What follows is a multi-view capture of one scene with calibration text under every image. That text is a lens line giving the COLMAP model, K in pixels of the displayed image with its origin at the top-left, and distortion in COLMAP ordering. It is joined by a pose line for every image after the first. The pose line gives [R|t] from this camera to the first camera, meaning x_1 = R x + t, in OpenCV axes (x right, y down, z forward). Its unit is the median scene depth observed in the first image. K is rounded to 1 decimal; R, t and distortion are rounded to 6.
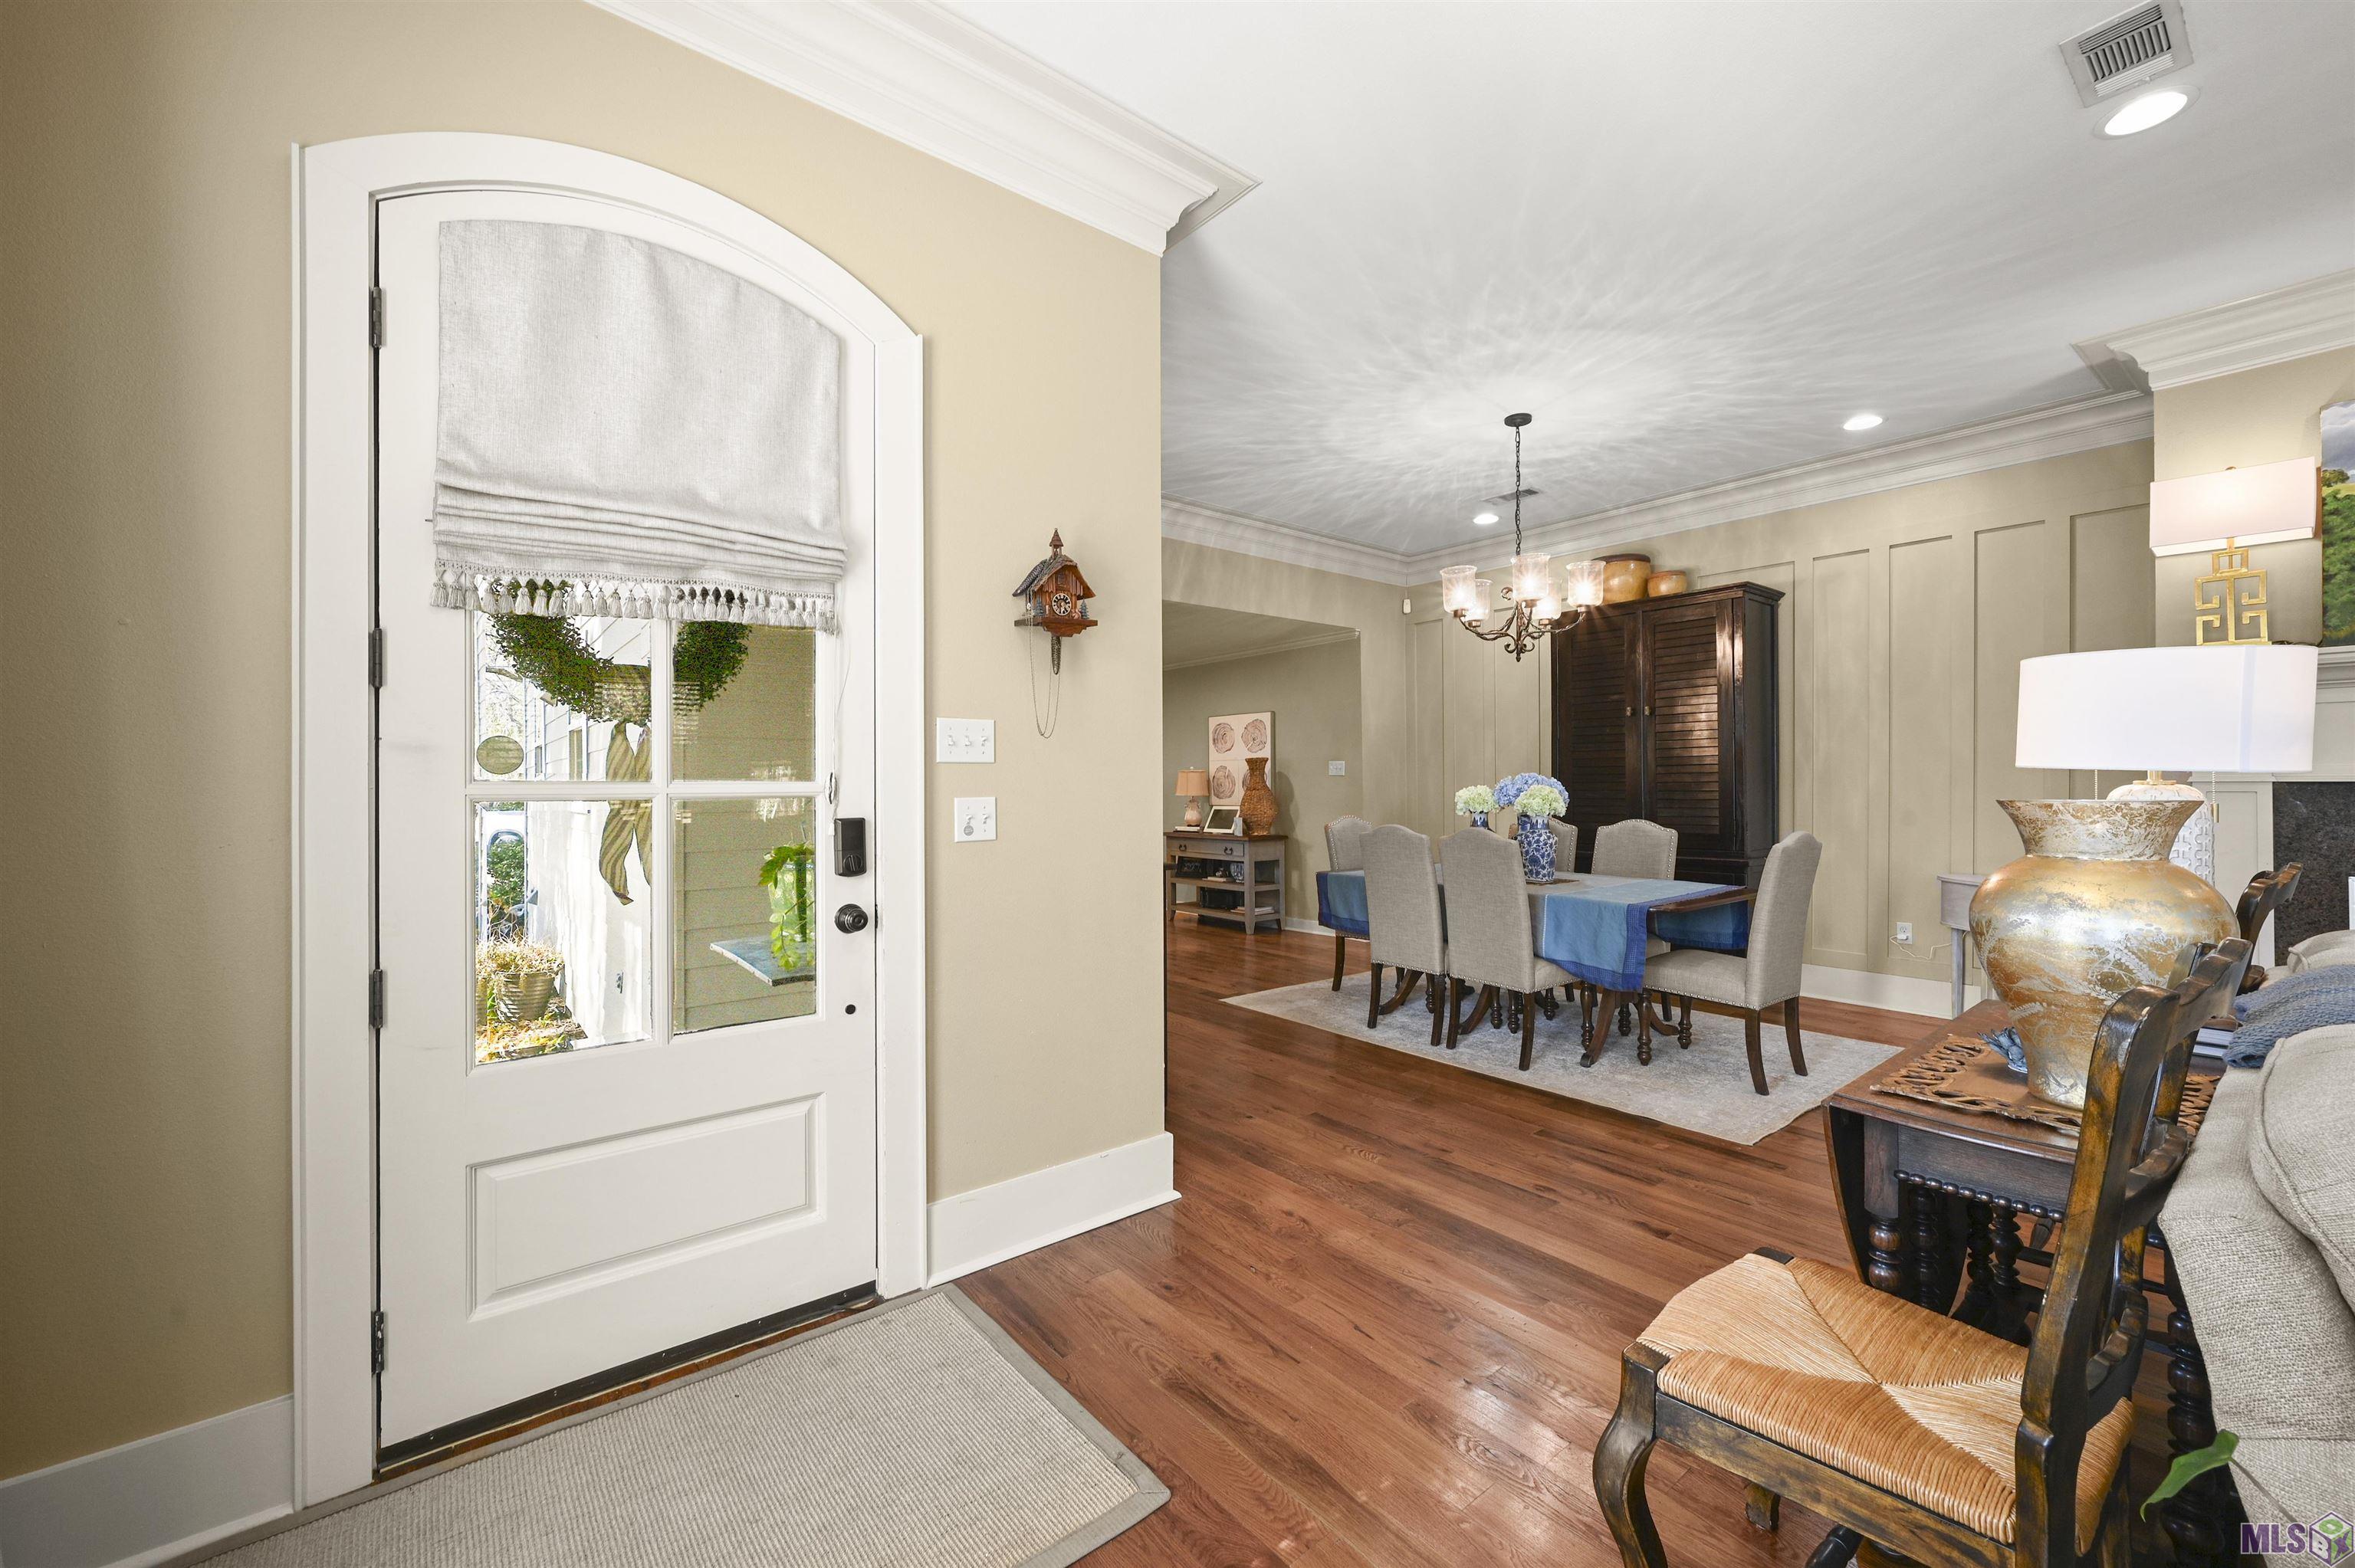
lens RADIAL K [[934.0, 0, 1169.3], [0, 934.0, 780.3], [0, 0, 1]] dist [-0.000033, -0.000344]
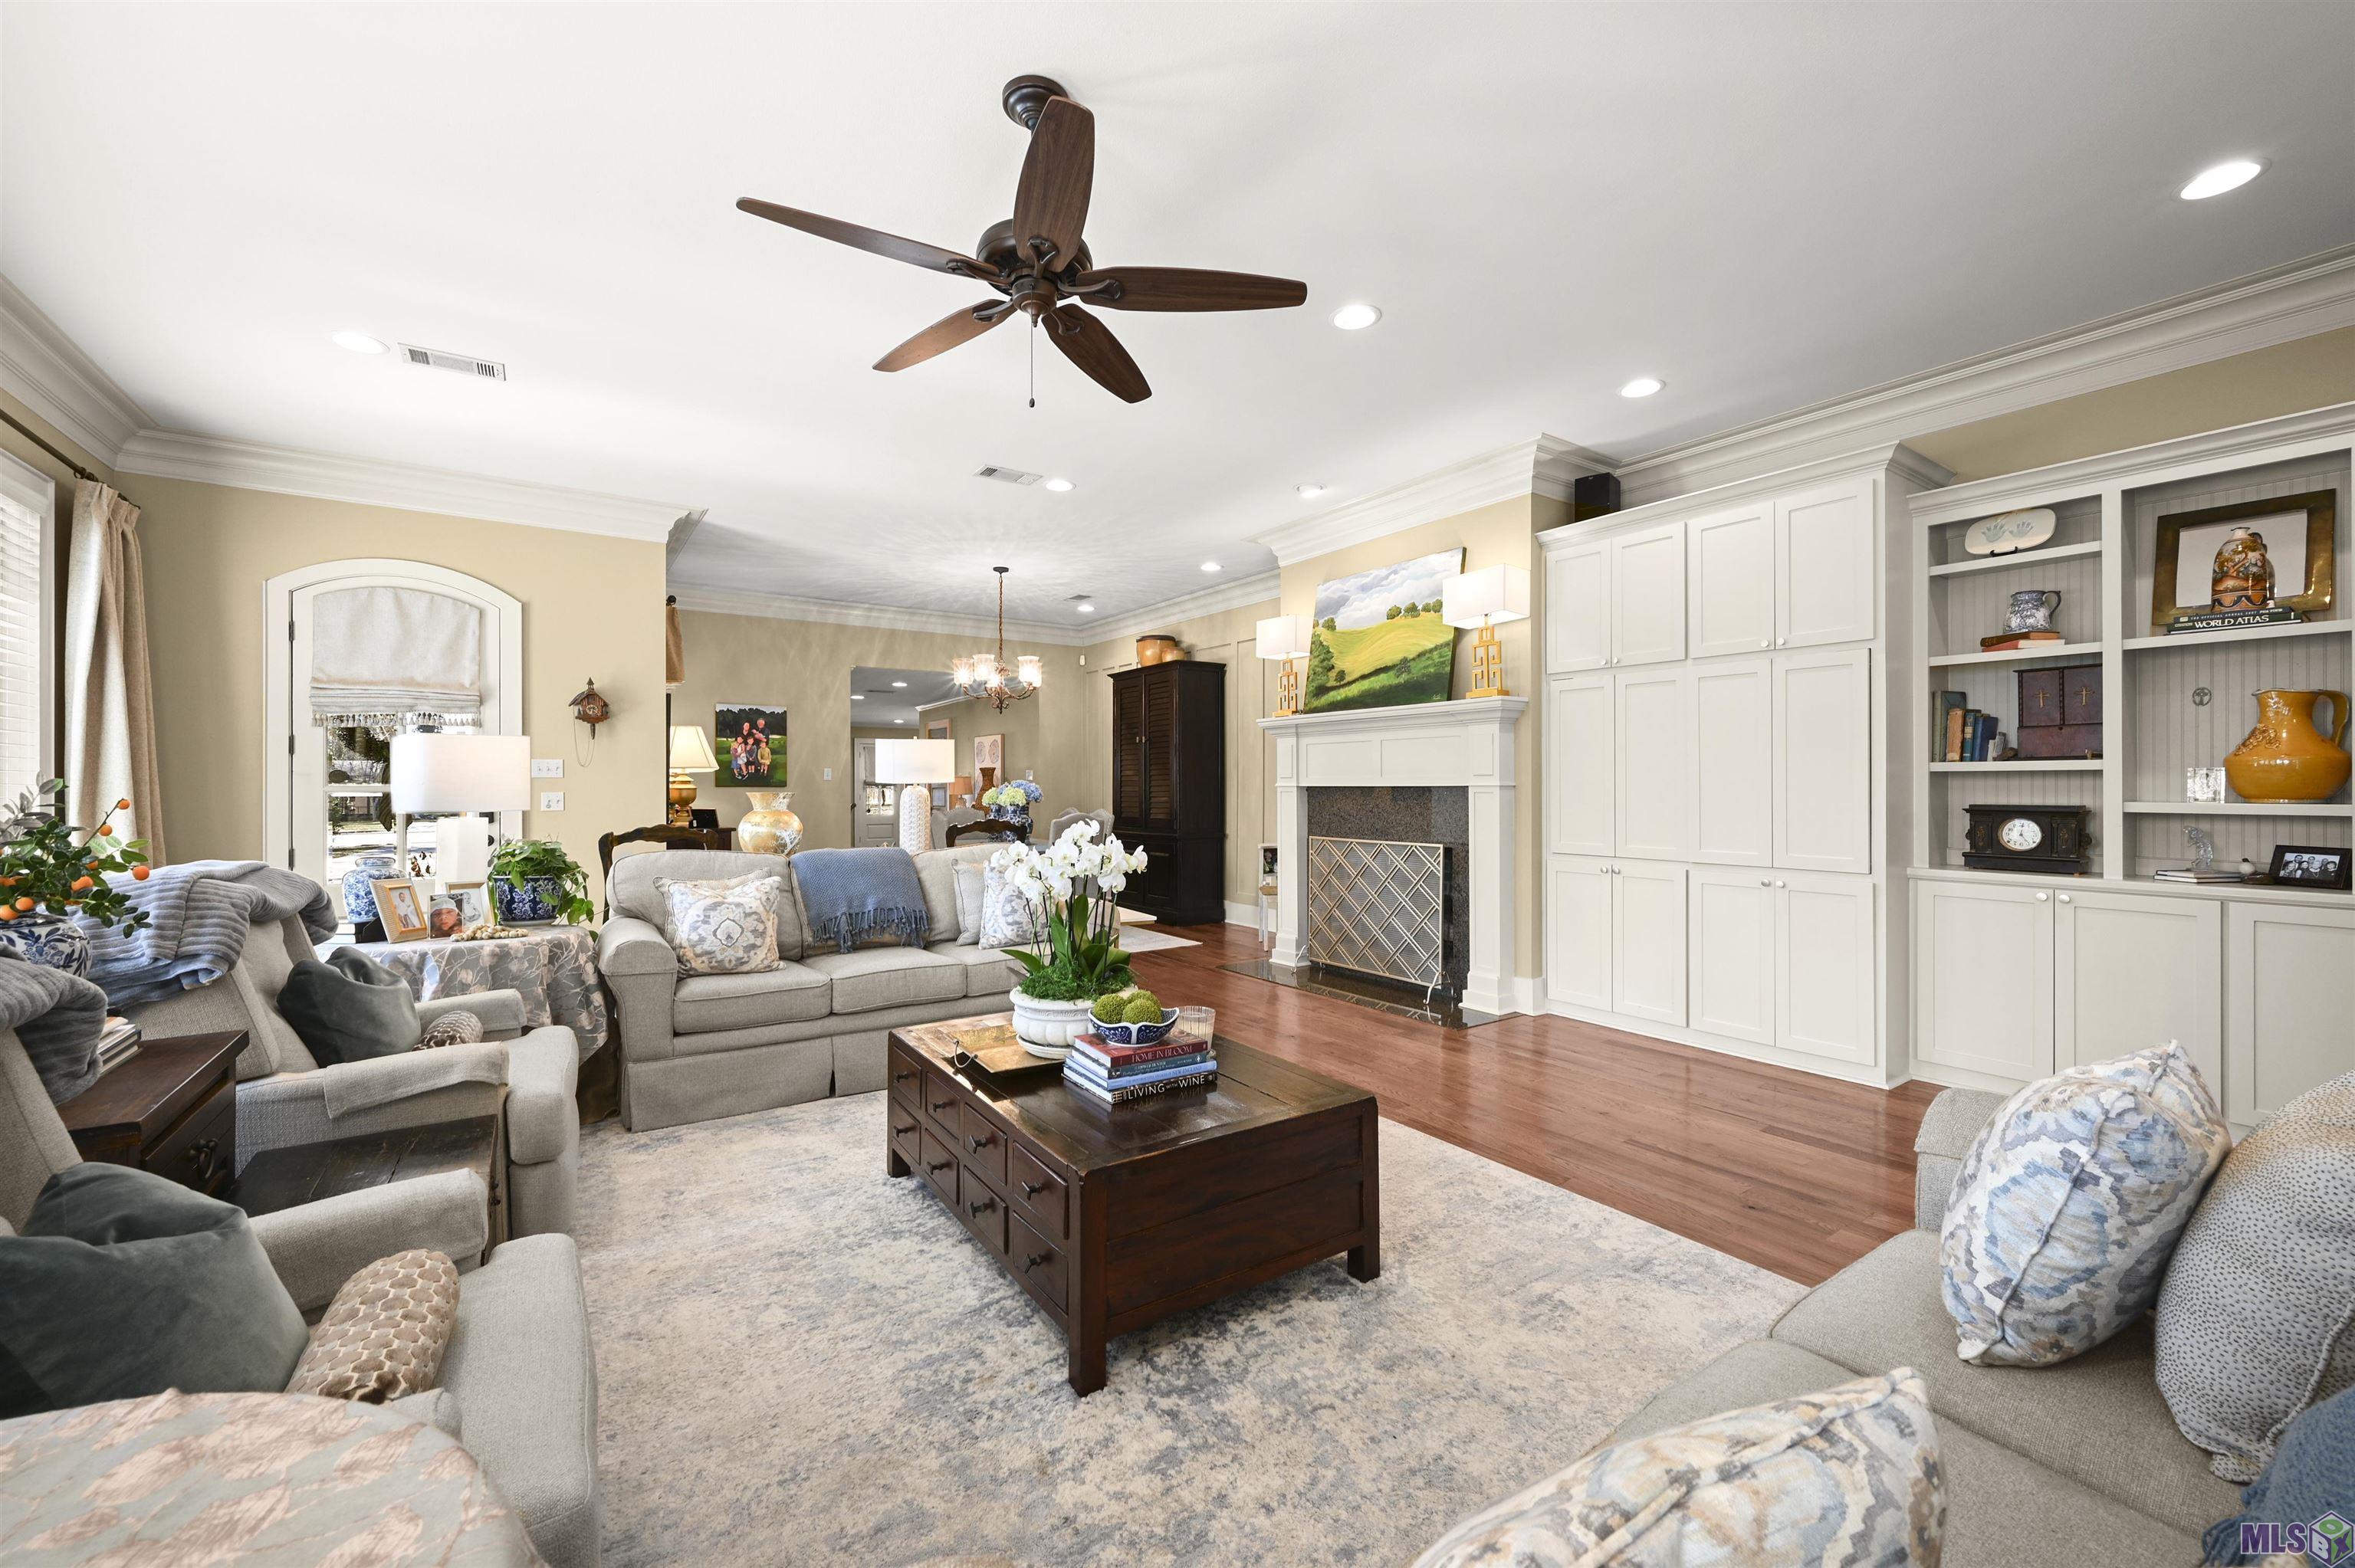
lens RADIAL K [[934.0, 0, 1169.3], [0, 934.0, 780.3], [0, 0, 1]] dist [-0.000033, -0.000344]
pose [[0.997329, 0.000181, -0.073038, 1.471762], [-0.000248, 1.000000, -0.000902, -0.009737], [0.073037, 0.000918, 0.997329, -1.204048]]
